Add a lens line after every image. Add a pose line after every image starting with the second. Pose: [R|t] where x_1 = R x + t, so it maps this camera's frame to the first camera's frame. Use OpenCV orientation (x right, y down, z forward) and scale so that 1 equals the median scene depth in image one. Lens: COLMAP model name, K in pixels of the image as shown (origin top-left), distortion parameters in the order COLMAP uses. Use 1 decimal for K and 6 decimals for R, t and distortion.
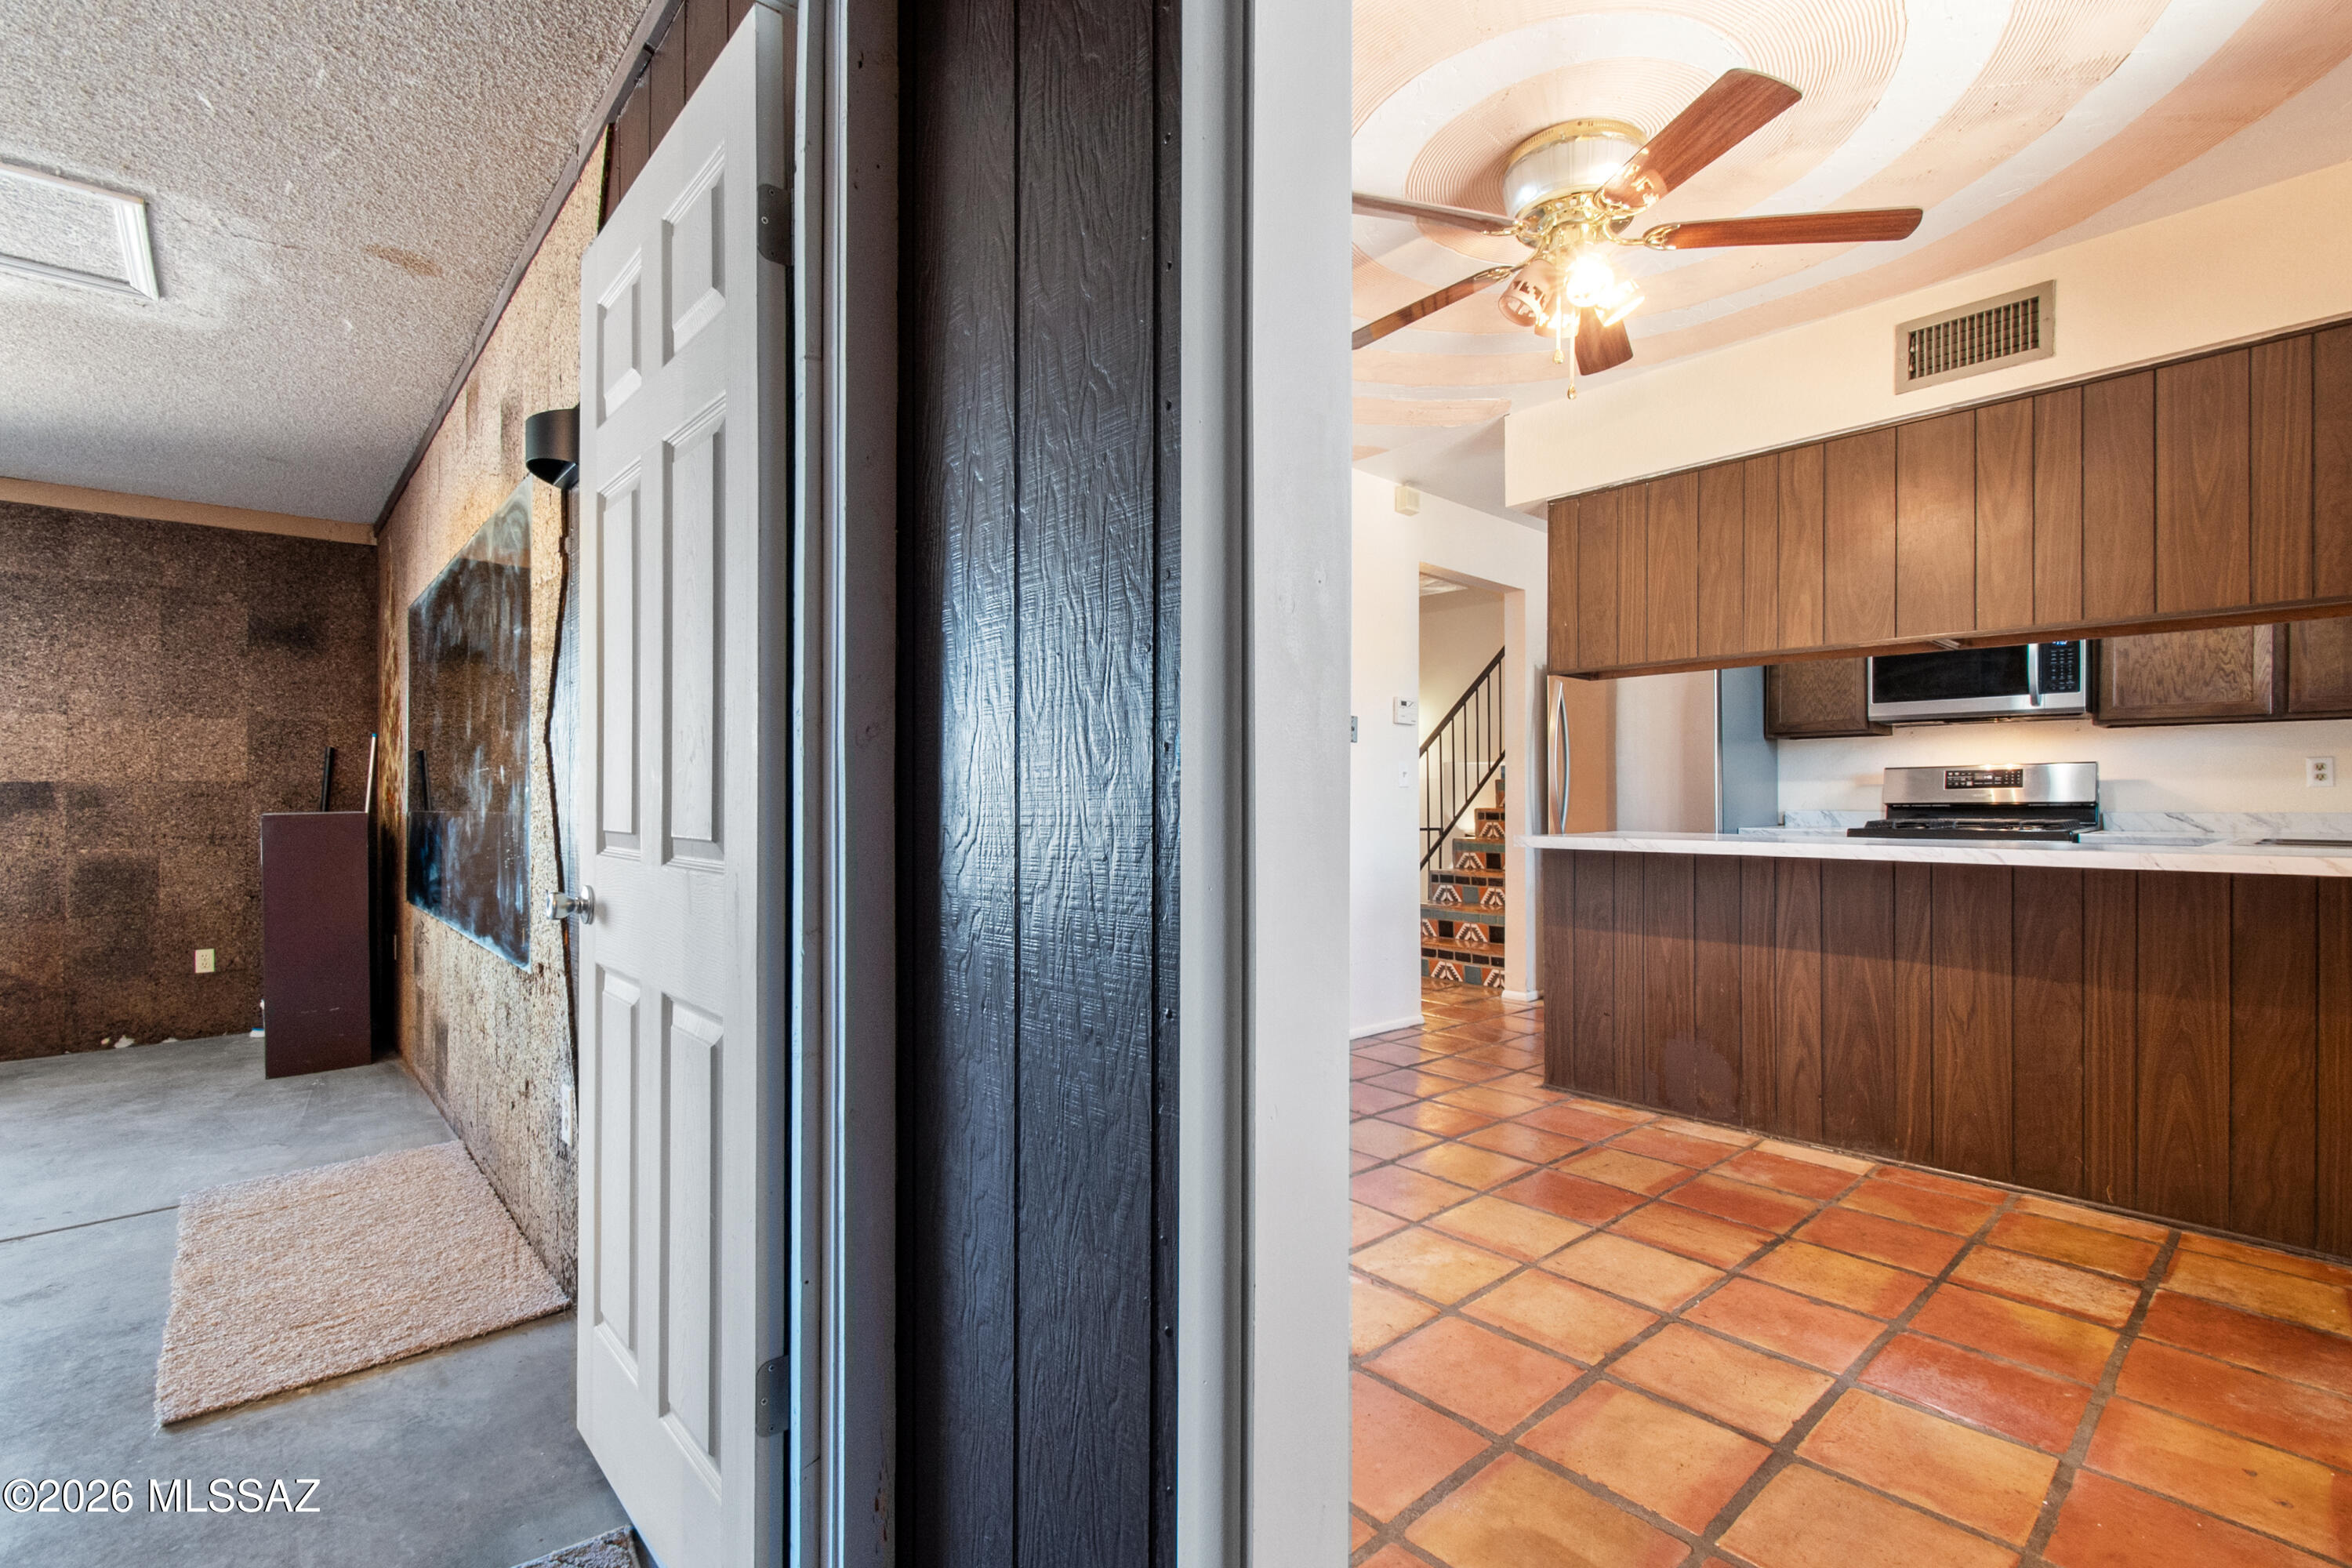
lens RADIAL K [[1062.3, 0, 1173.0], [0, 1062.3, 794.6], [0, 0, 1]] dist [0.002303, -0.001940]
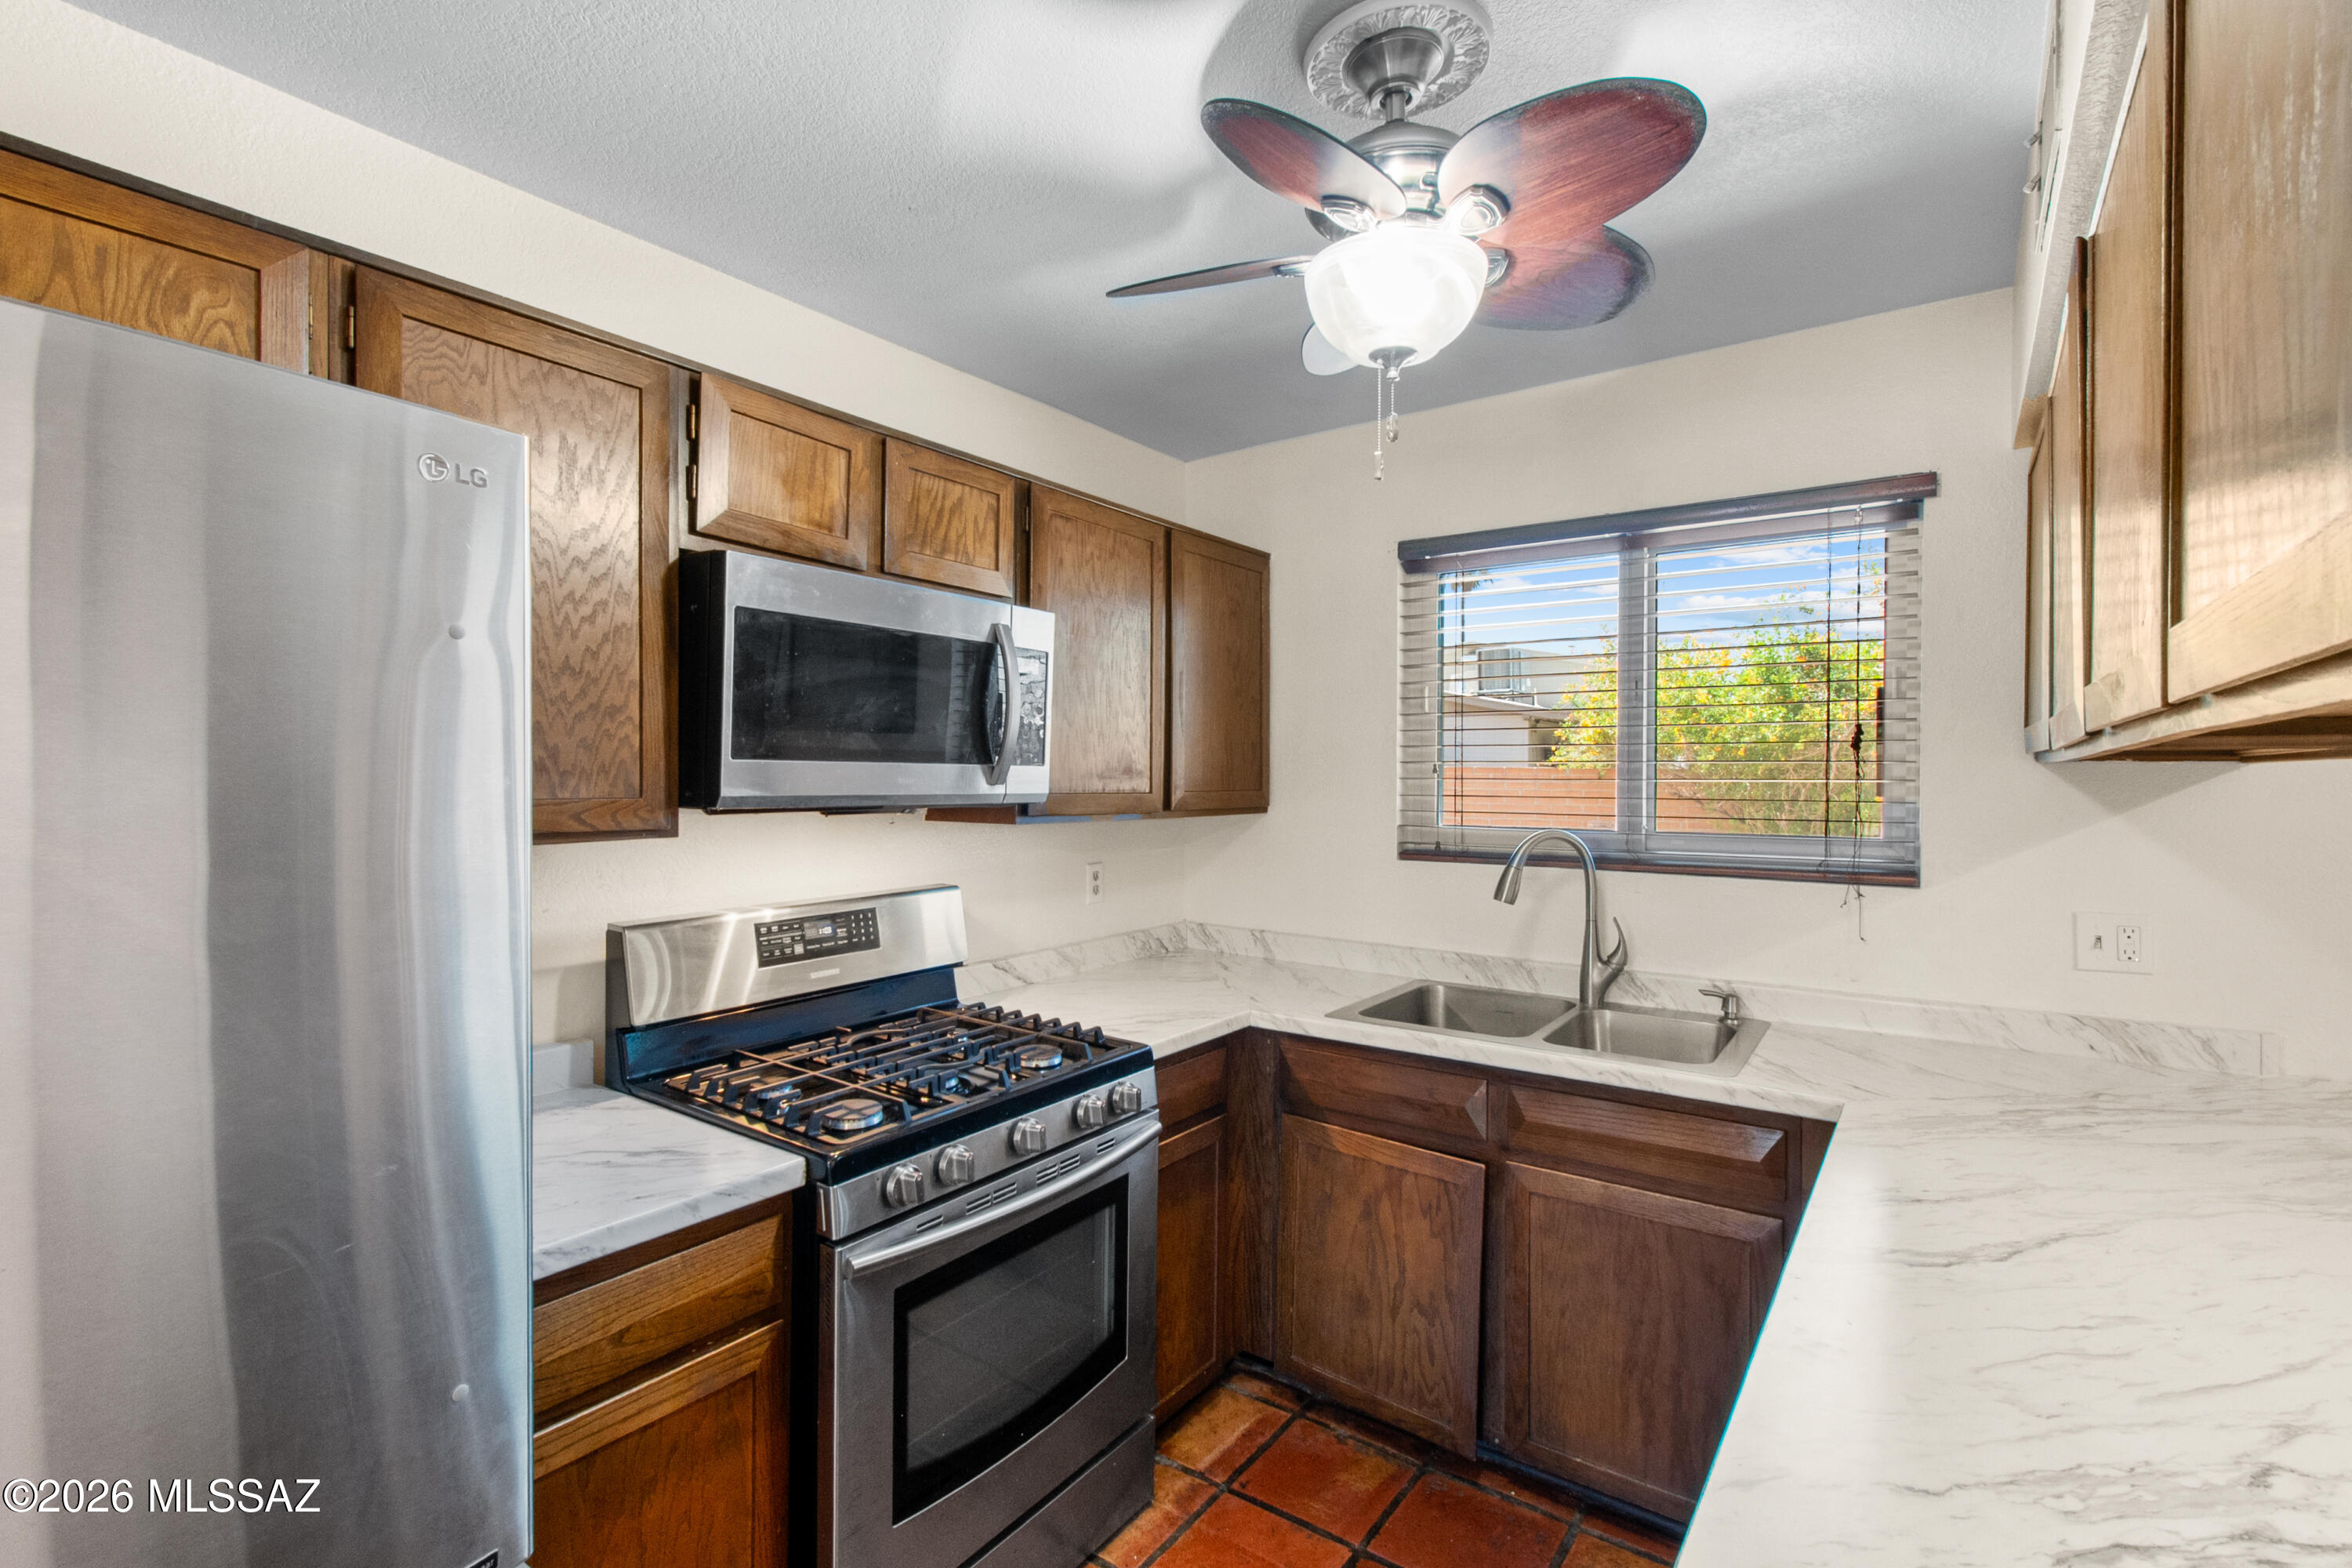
lens RADIAL K [[1064.5, 0, 1178.1], [0, 1064.5, 782.4], [0, 0, 1]] dist [0.003048, -0.001848]
pose [[-0.220762, -0.008517, 0.975291, 0.452170], [-0.010422, 0.999925, 0.006374, -0.128585], [-0.975272, -0.008757, -0.220834, 1.467919]]
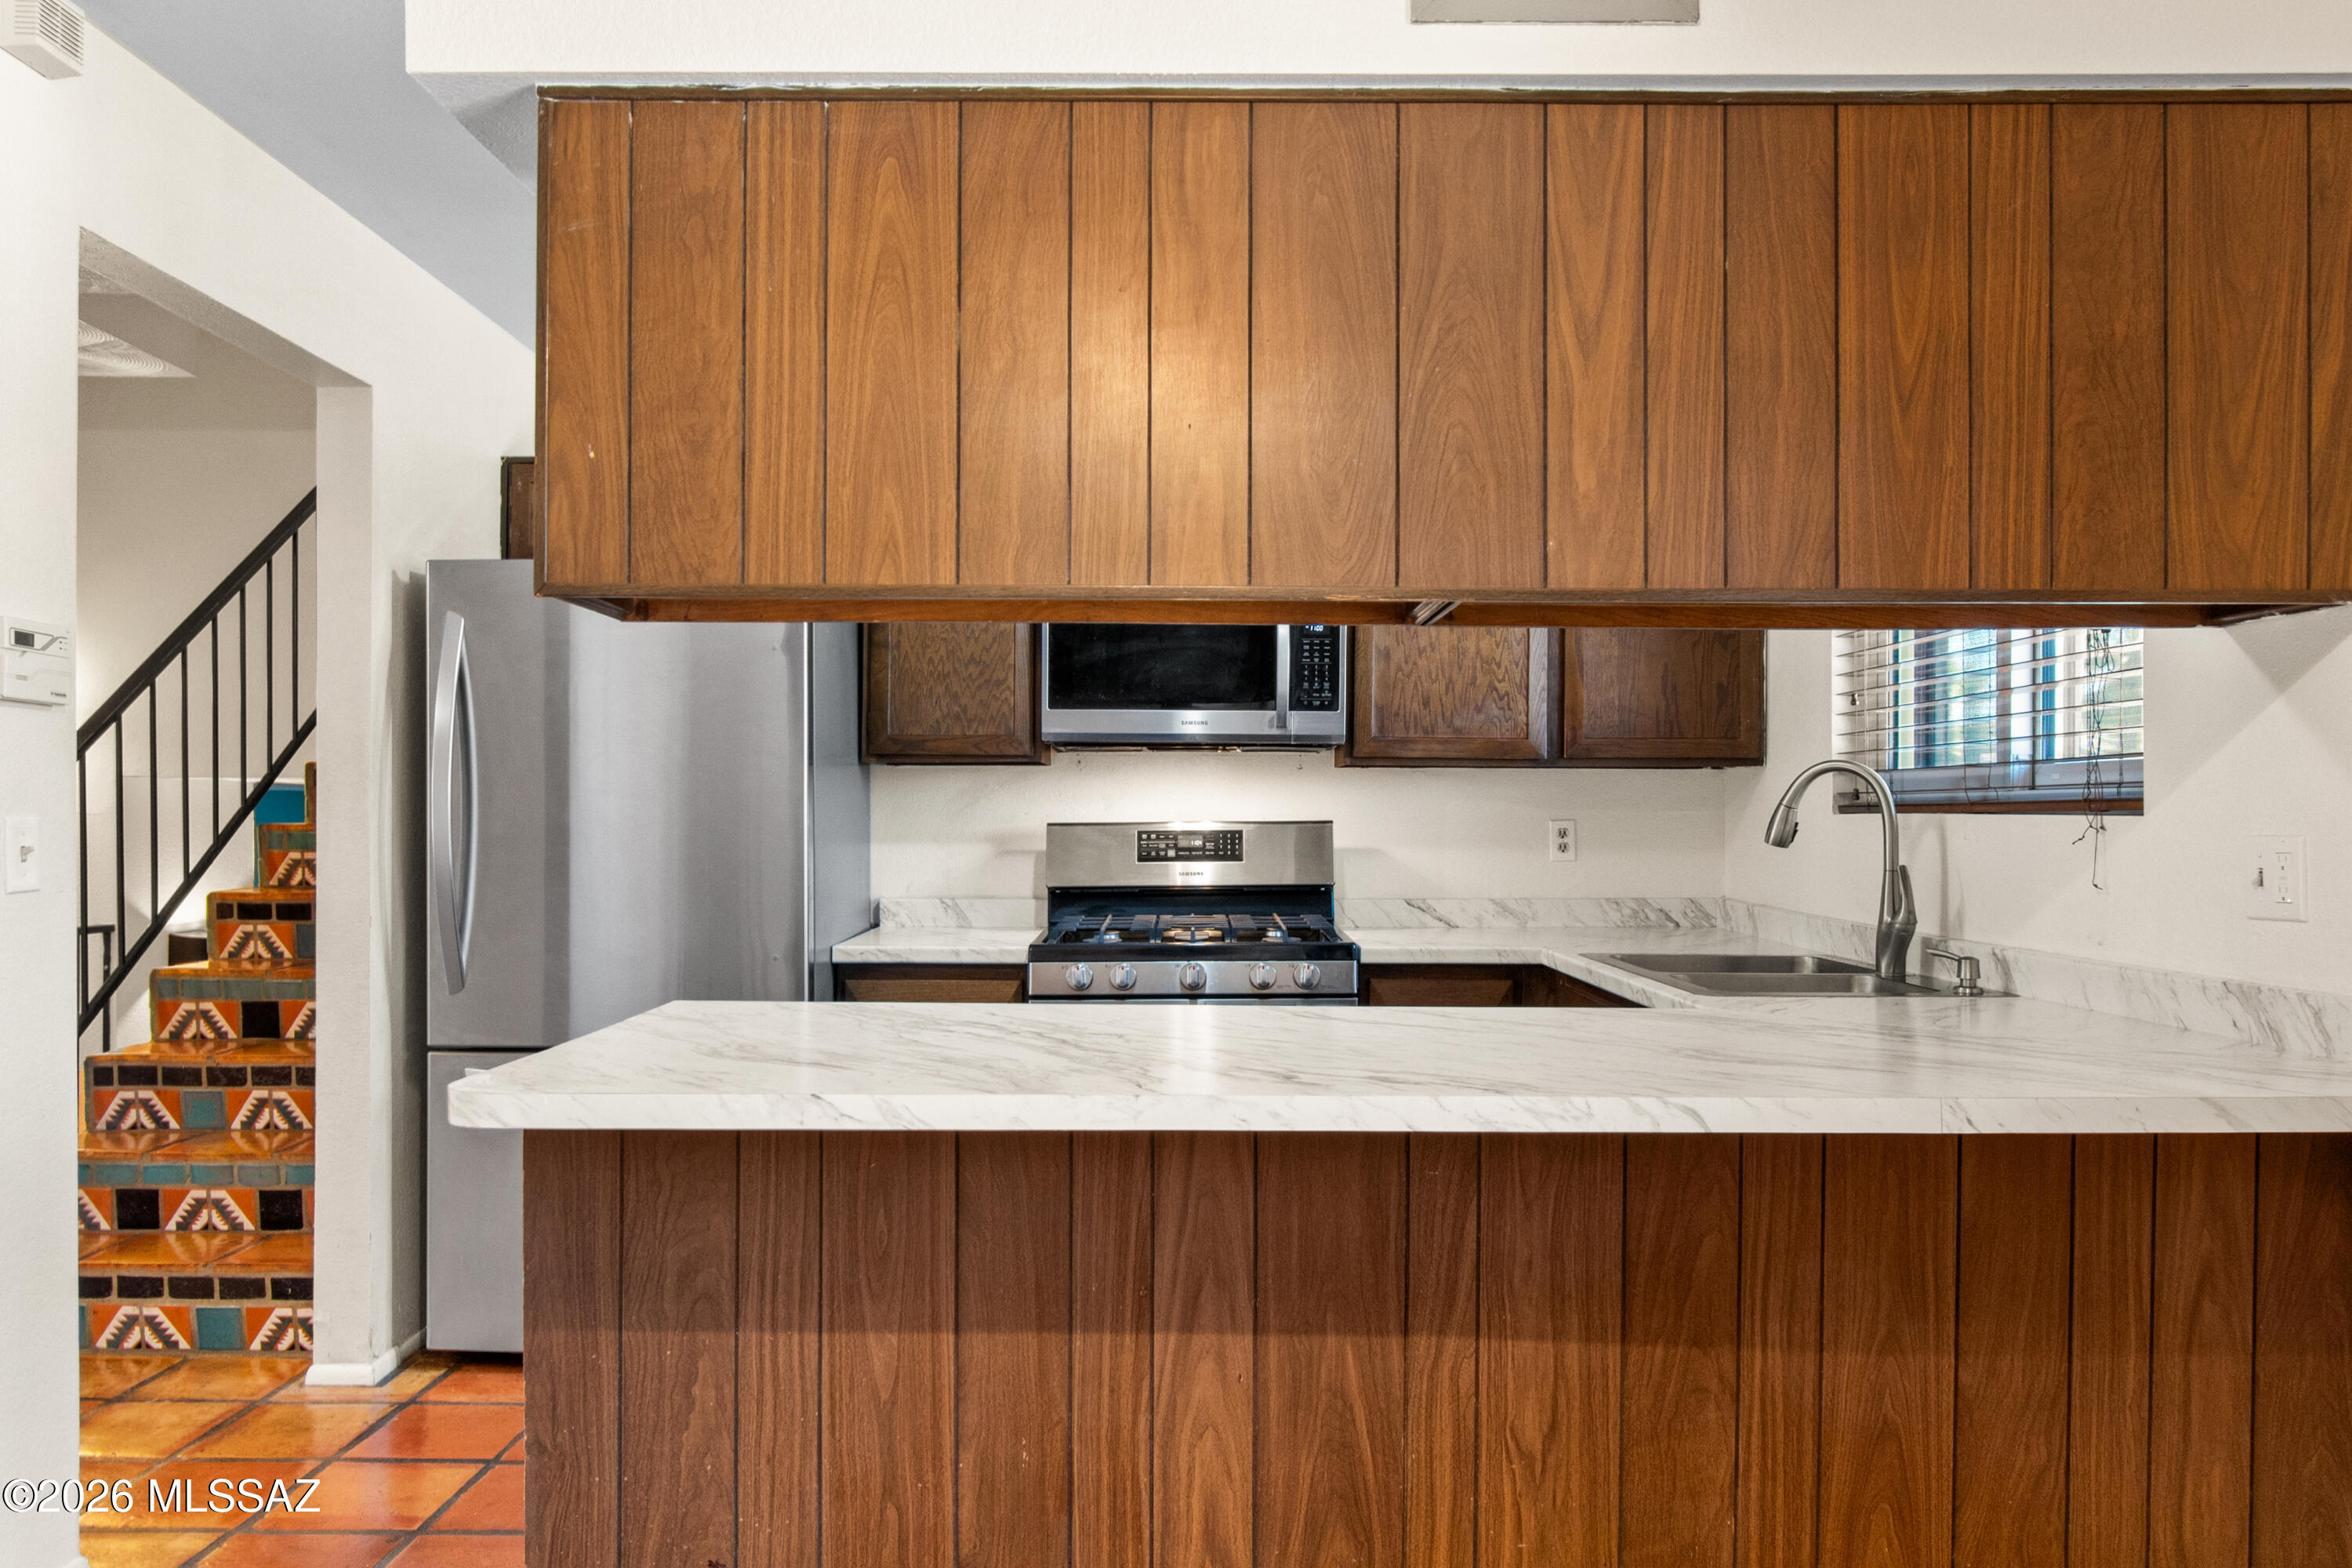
lens RADIAL K [[1618.7, 0, 1182.7], [0, 1618.7, 810.4], [0, 0, 1]] dist [0.000428, -0.001699]
pose [[0.662443, 0.001770, 0.749110, 0.125075], [-0.005852, 0.999979, 0.002813, -0.057016], [-0.749089, -0.006247, 0.662439, 0.622300]]
